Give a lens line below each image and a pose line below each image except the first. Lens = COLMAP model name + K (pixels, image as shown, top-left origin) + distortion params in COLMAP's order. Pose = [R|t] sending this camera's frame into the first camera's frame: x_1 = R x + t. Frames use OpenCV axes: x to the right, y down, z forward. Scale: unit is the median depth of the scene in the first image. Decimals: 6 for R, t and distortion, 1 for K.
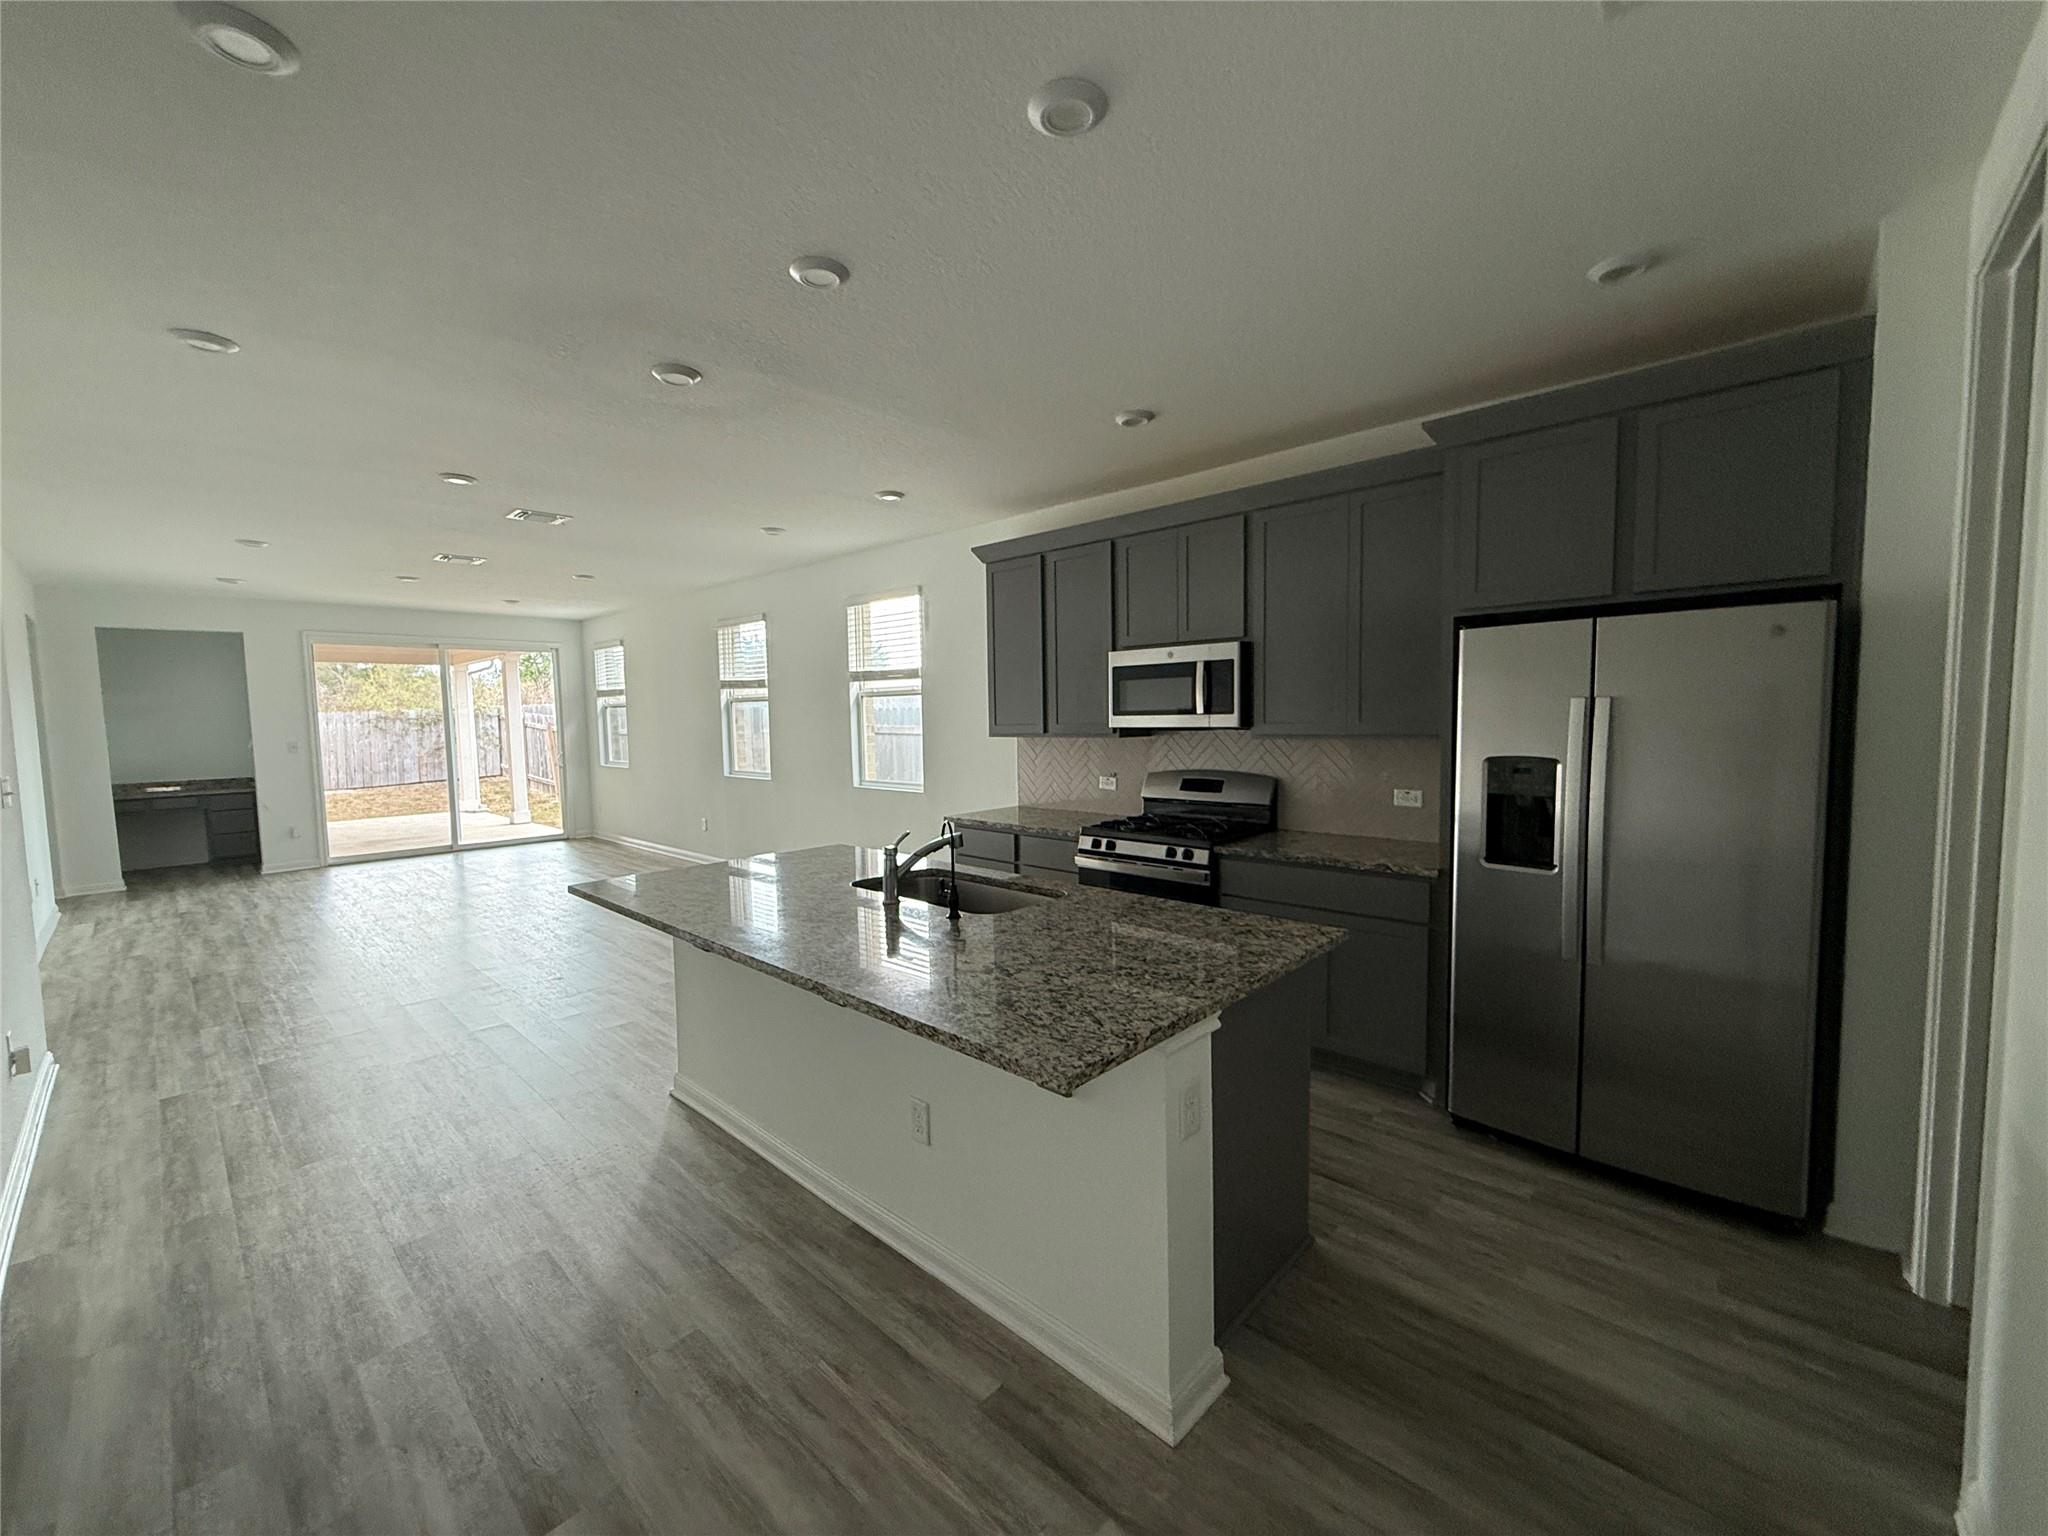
lens RADIAL K [[813.8, 0, 1023.4], [0, 813.8, 756.5], [0, 0, 1]] dist [-0.020149, -0.000034]
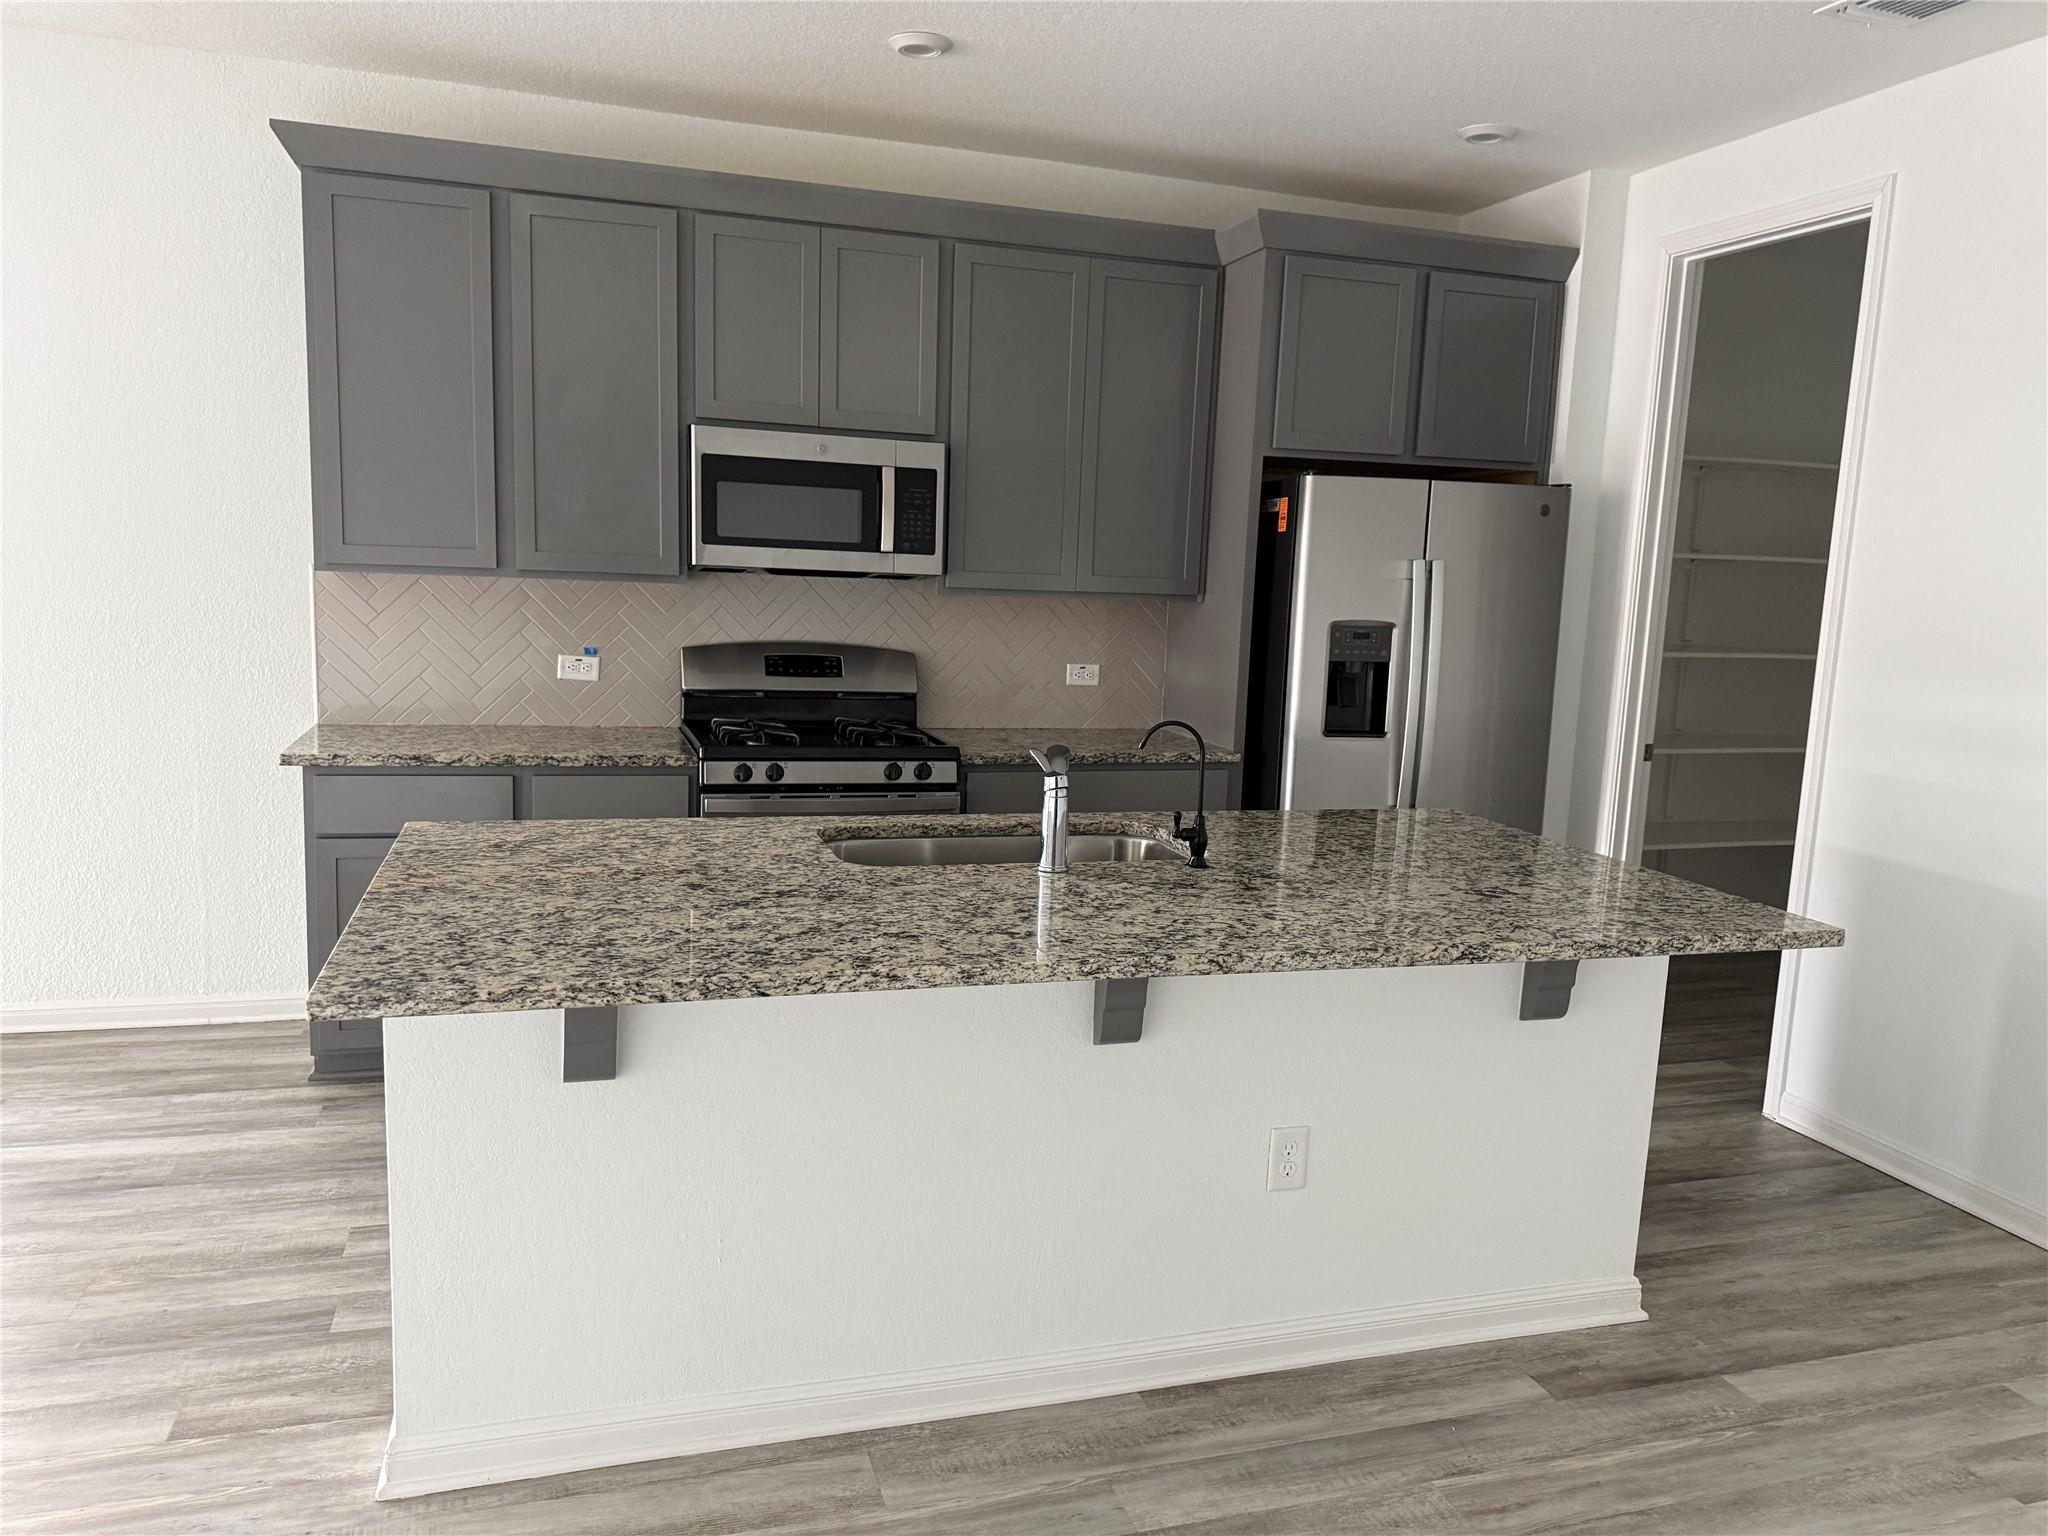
lens RADIAL K [[1442.1, 0, 1024.0], [0, 1442.1, 768.0], [0, 0, 1]] dist [0.057692, -0.105139]
pose [[0.488486, -0.083824, 0.868536, -0.750050], [-0.004169, 0.995139, 0.098387, 0.004738], [-0.872562, -0.051681, 0.485762, 0.371308]]
